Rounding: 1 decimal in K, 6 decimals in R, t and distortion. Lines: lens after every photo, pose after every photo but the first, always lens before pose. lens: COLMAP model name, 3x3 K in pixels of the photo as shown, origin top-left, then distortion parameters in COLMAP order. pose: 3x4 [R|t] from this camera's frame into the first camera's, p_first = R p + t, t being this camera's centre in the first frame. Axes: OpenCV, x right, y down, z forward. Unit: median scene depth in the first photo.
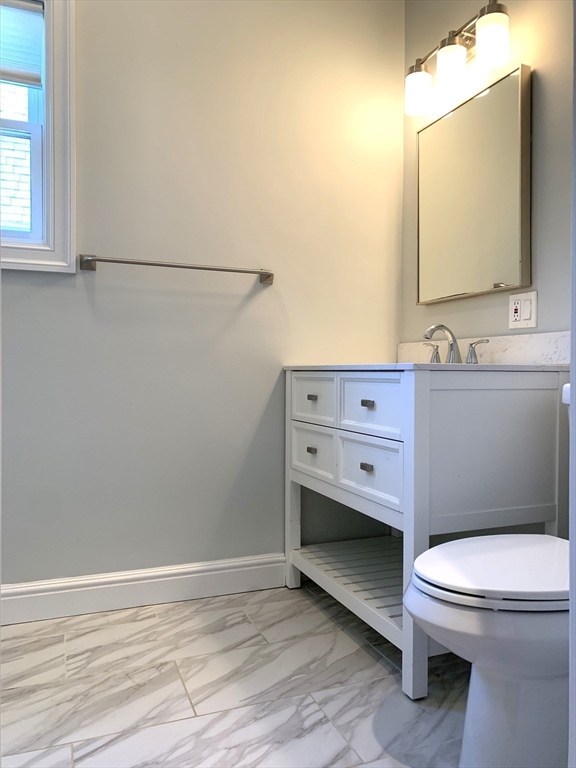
lens RADIAL K [[586.7, 0, 284.2], [0, 586.7, 381.9], [0, 0, 1]] dist [0.048304, -0.057077]
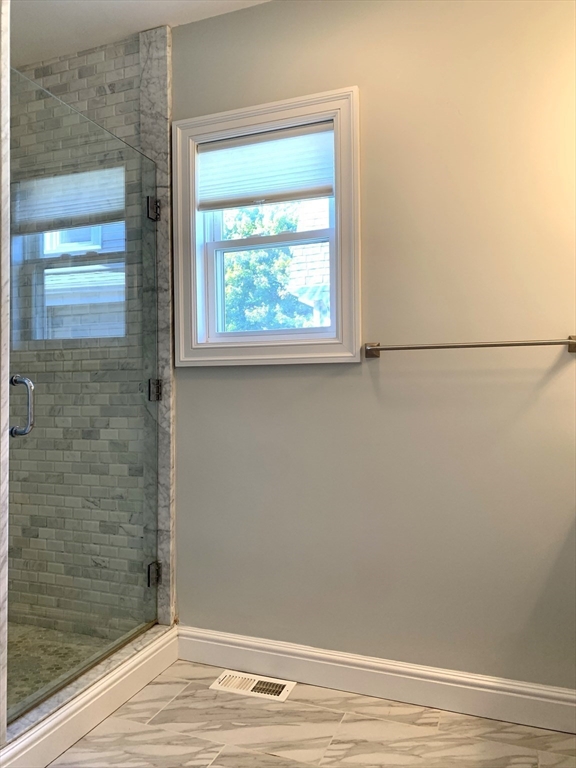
lens RADIAL K [[586.7, 0, 286.5], [0, 586.7, 383.7], [0, 0, 1]] dist [0.048304, -0.057077]
pose [[0.741145, -0.016097, -0.671152, 0.248983], [-0.005945, 0.999516, -0.030537, -0.114009], [0.671319, 0.026622, 0.740691, 0.142858]]
